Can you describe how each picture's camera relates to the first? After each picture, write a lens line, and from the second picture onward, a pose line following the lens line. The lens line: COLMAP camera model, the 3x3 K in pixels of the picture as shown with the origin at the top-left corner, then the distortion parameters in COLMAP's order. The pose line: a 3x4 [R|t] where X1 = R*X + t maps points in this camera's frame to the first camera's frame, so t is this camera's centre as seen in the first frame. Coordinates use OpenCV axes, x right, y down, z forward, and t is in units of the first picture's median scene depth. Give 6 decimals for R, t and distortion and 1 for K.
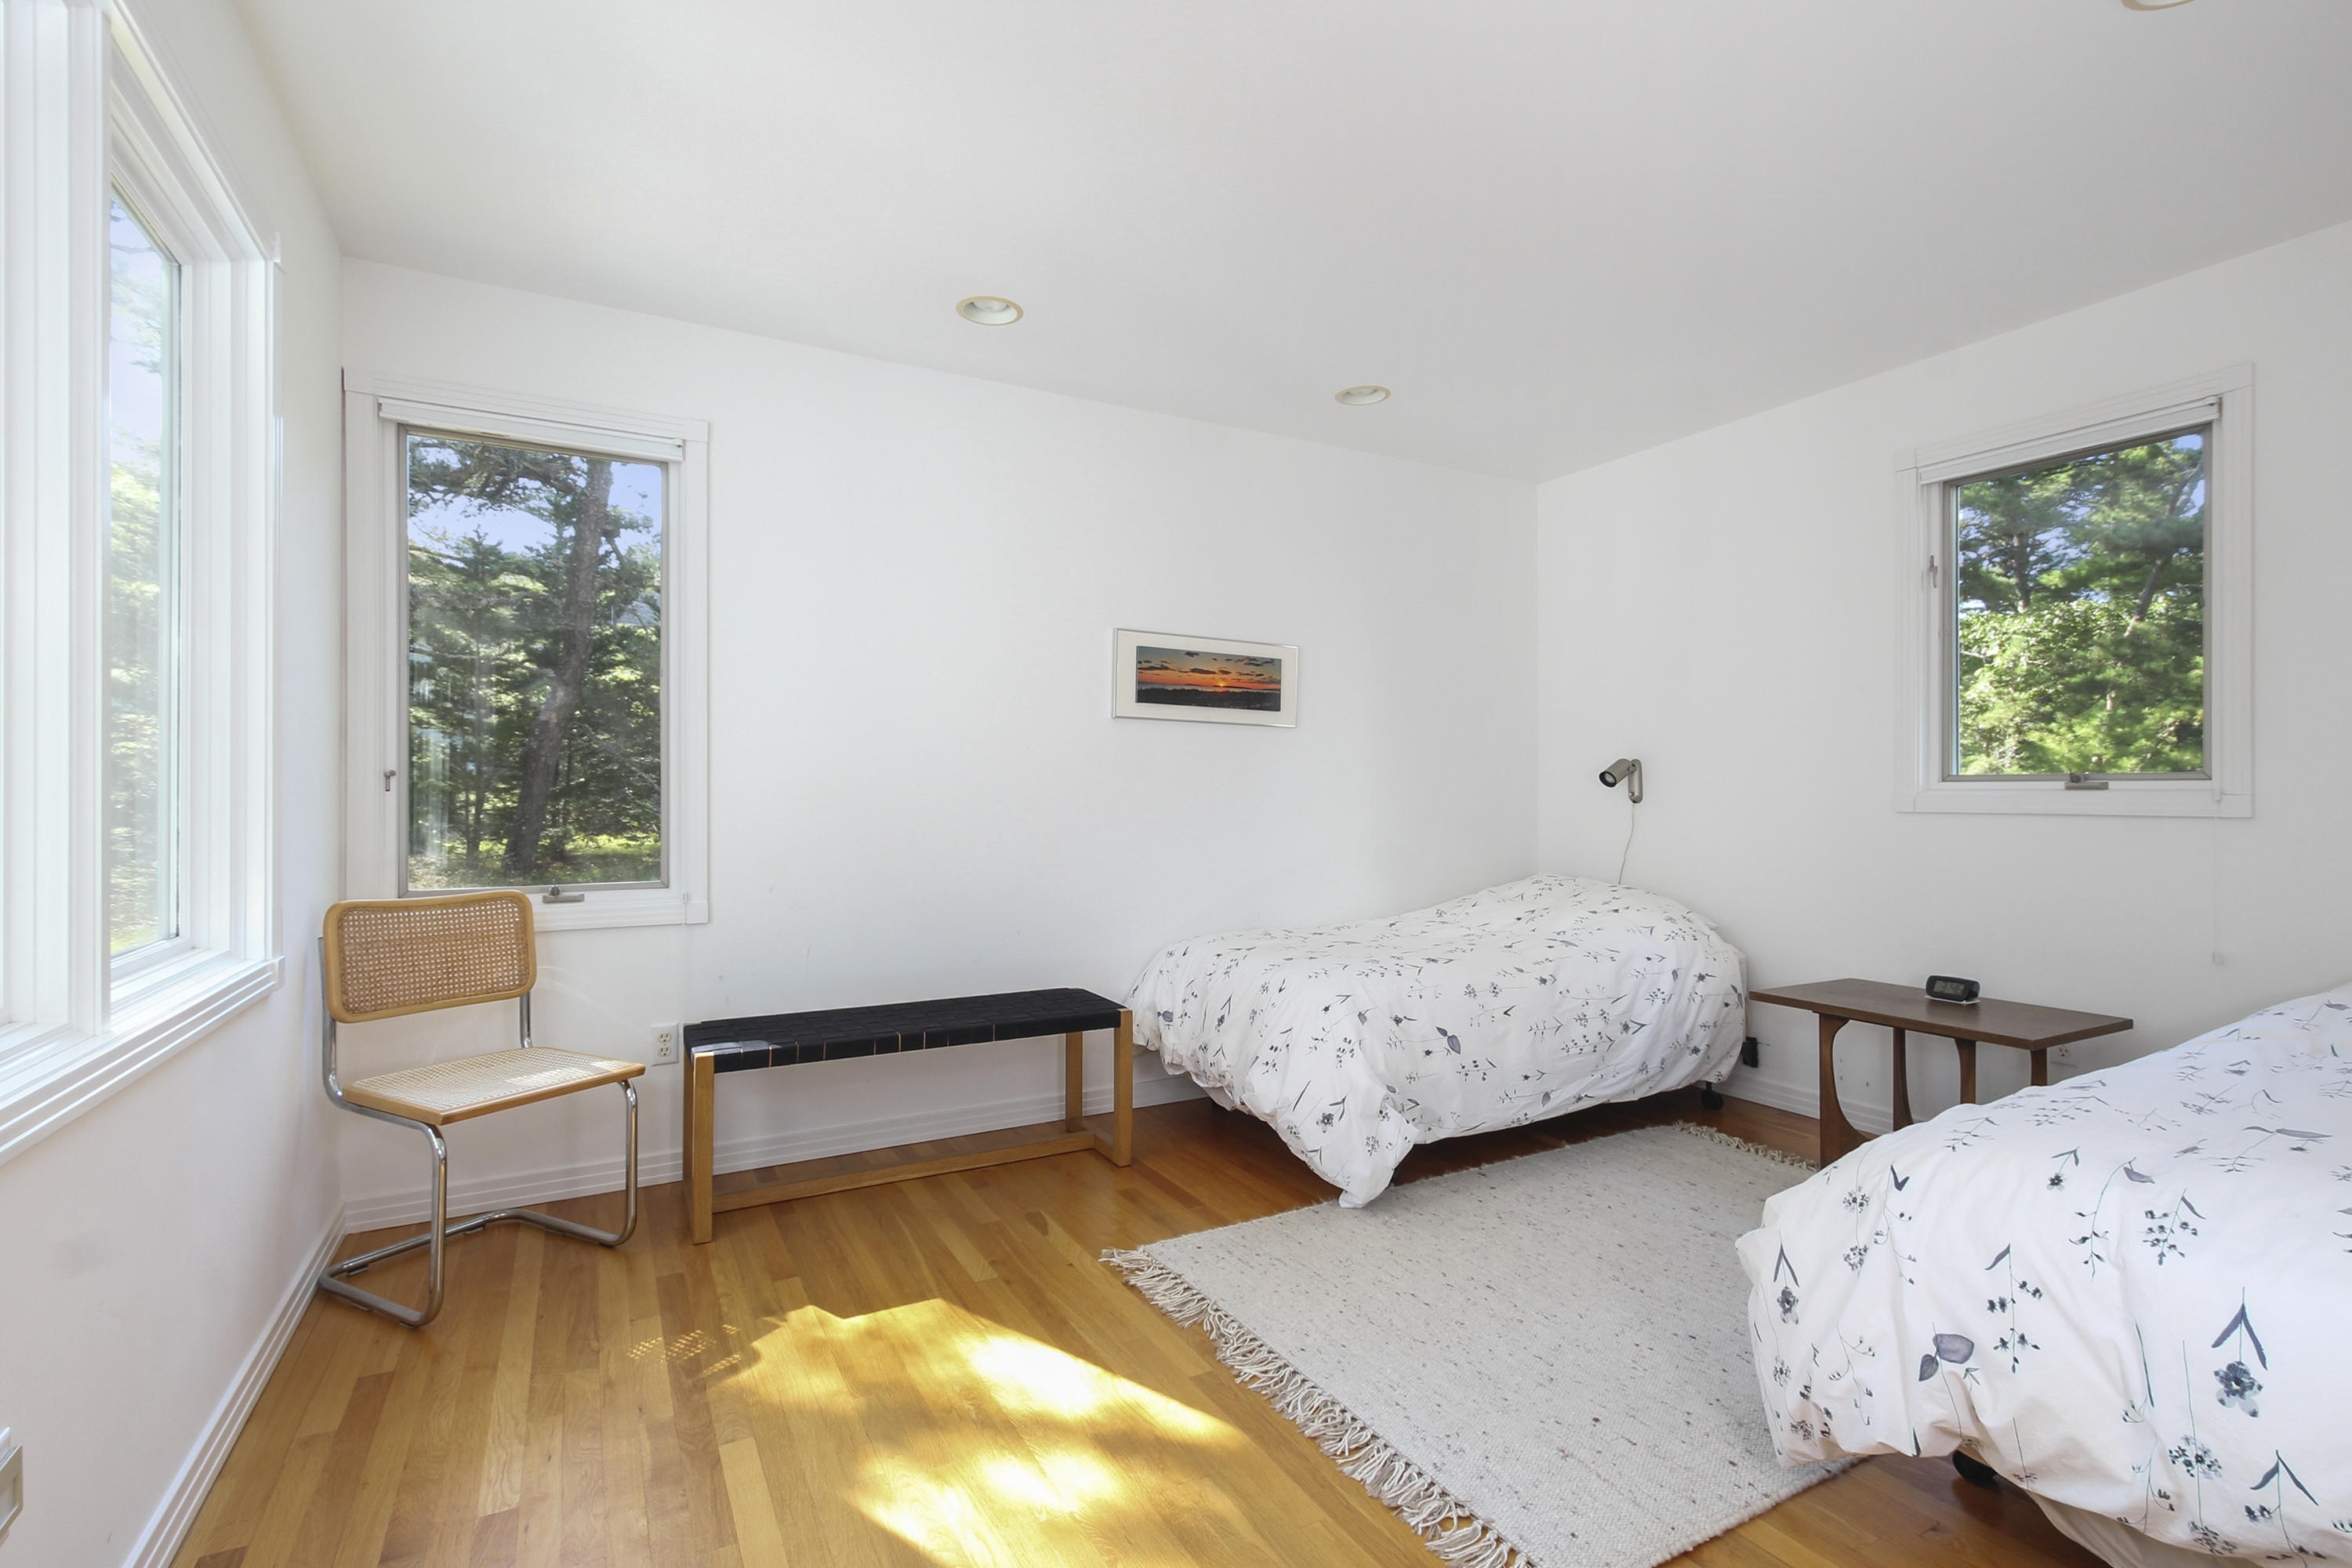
lens RADIAL K [[1073.4, 0, 1166.7], [0, 1073.4, 800.1], [0, 0, 1]] dist [0.001746, -0.005378]
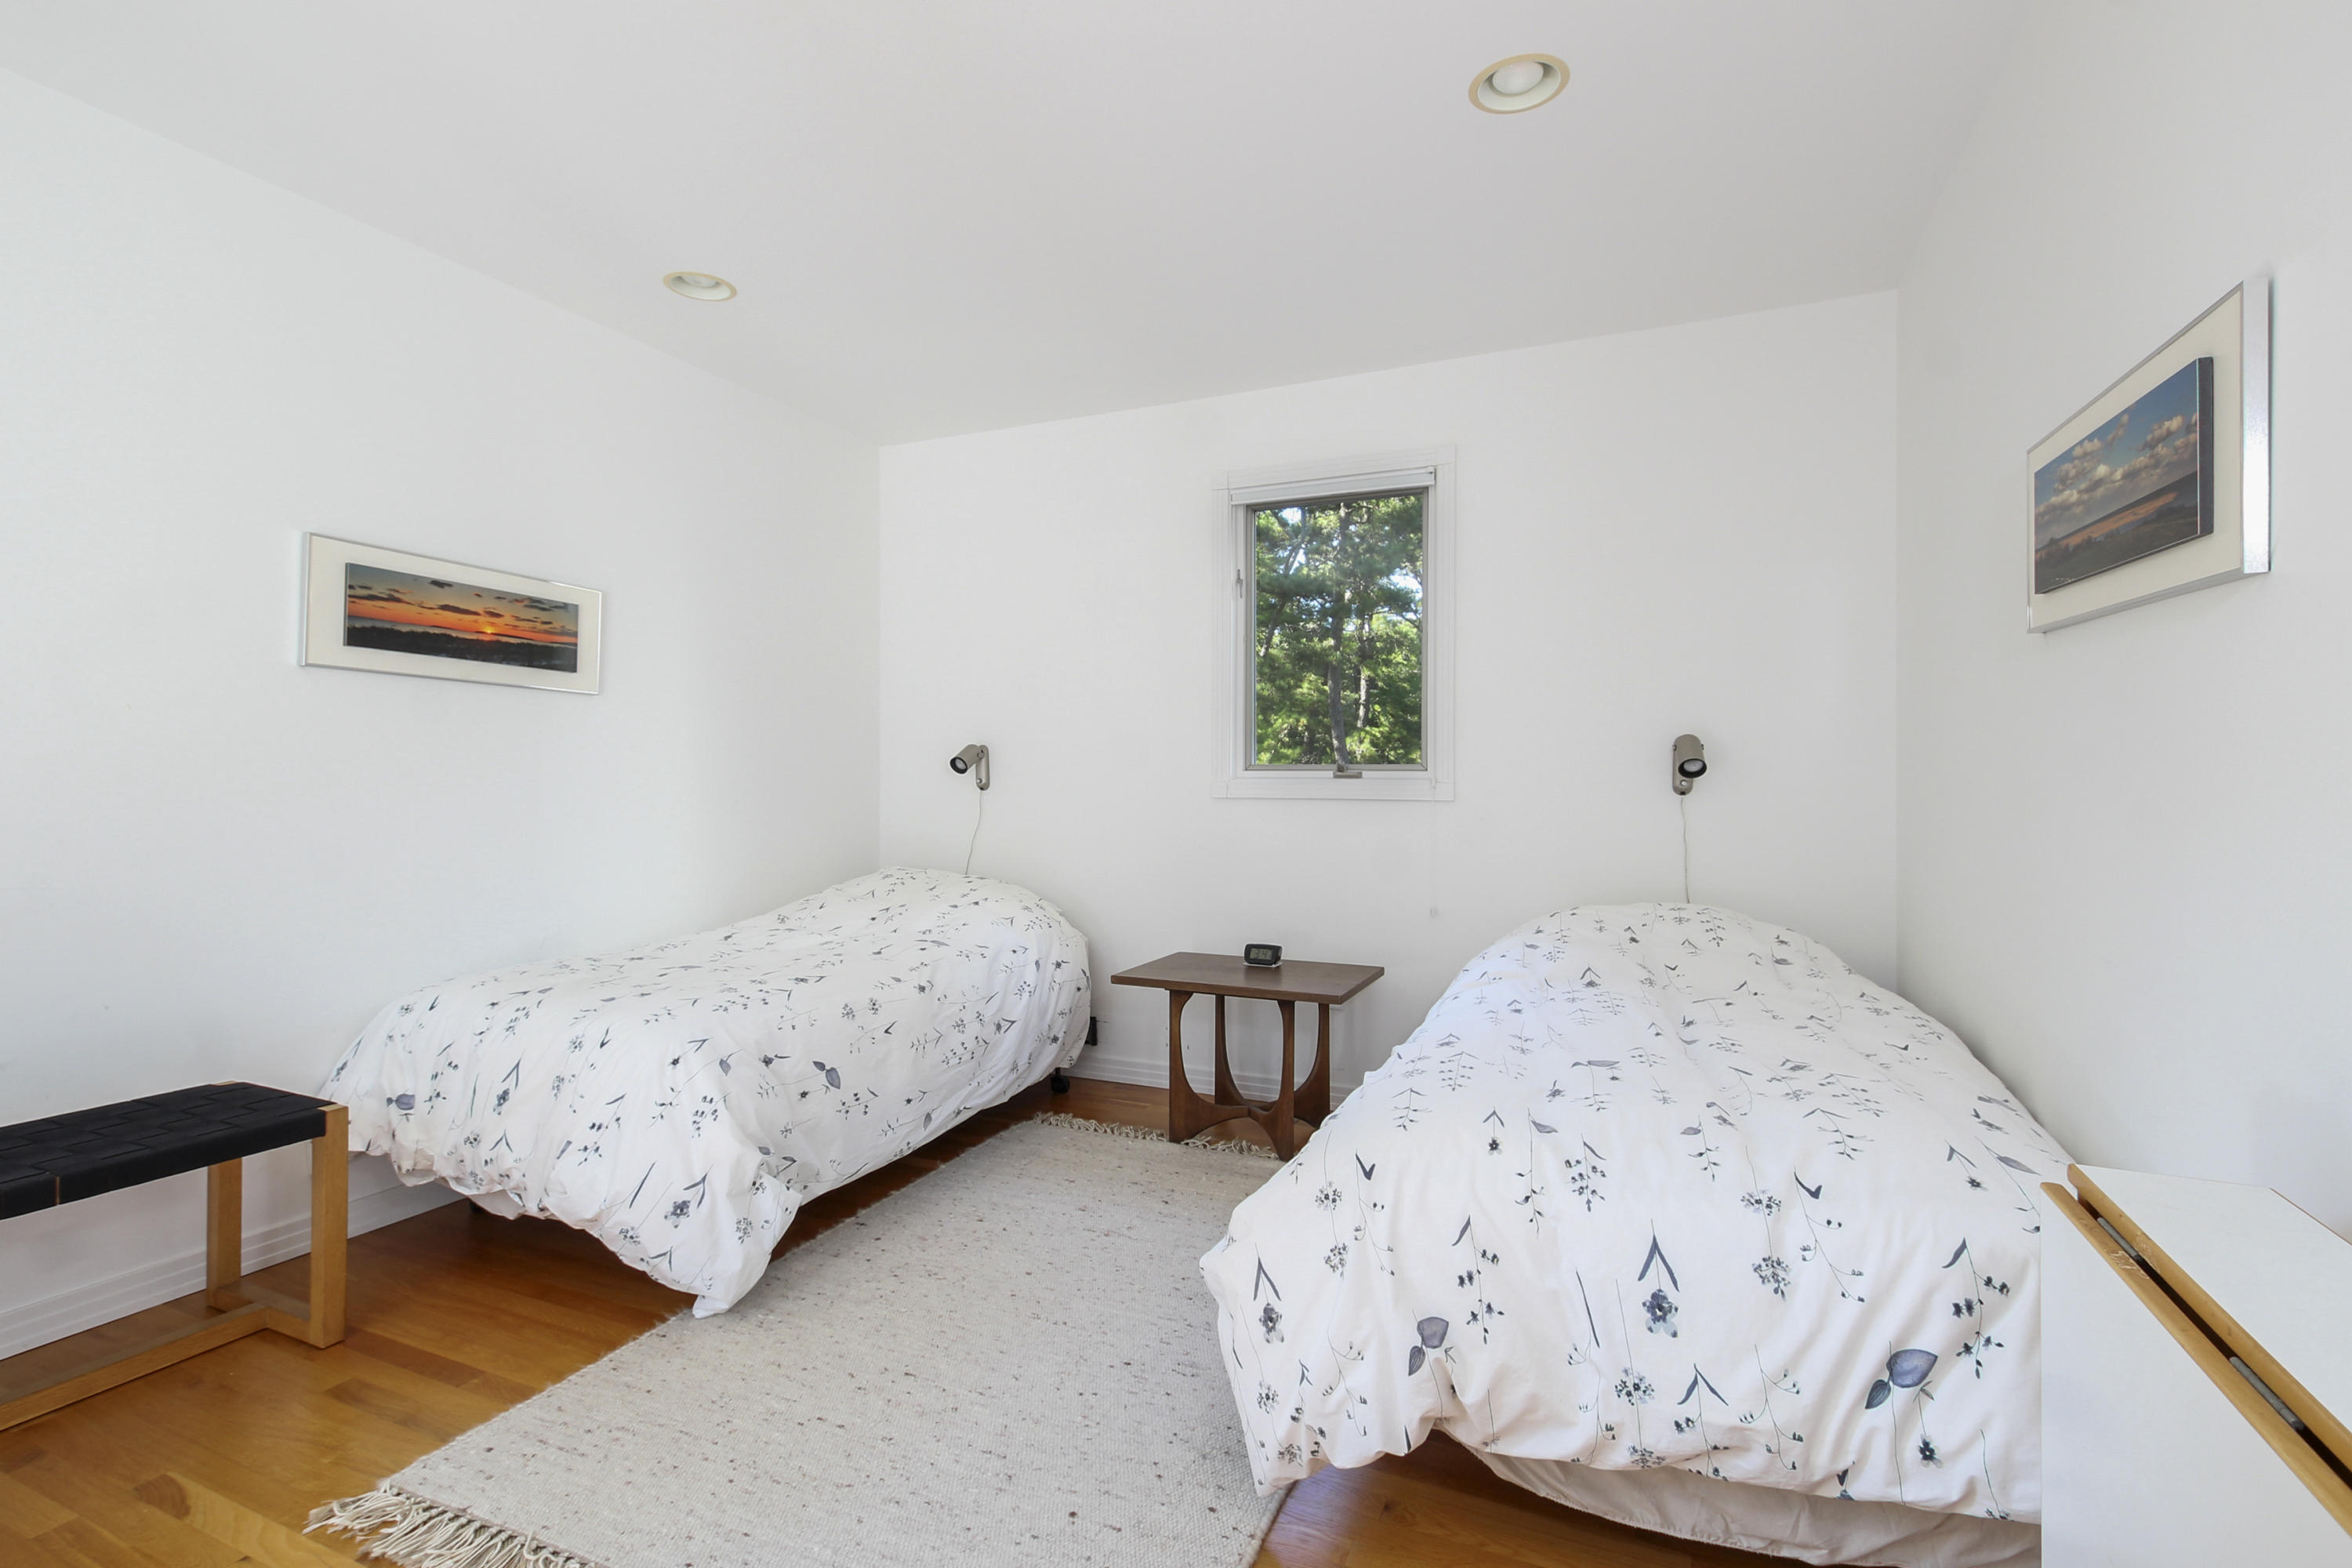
lens RADIAL K [[1089.8, 0, 1169.2], [0, 1089.8, 780.2], [0, 0, 1]] dist [0.029504, -0.016519]
pose [[0.794584, 0.001896, 0.607151, -0.045007], [0.001015, 0.999990, -0.004451, -0.002490], [-0.607153, 0.004153, 0.794574, 0.156565]]
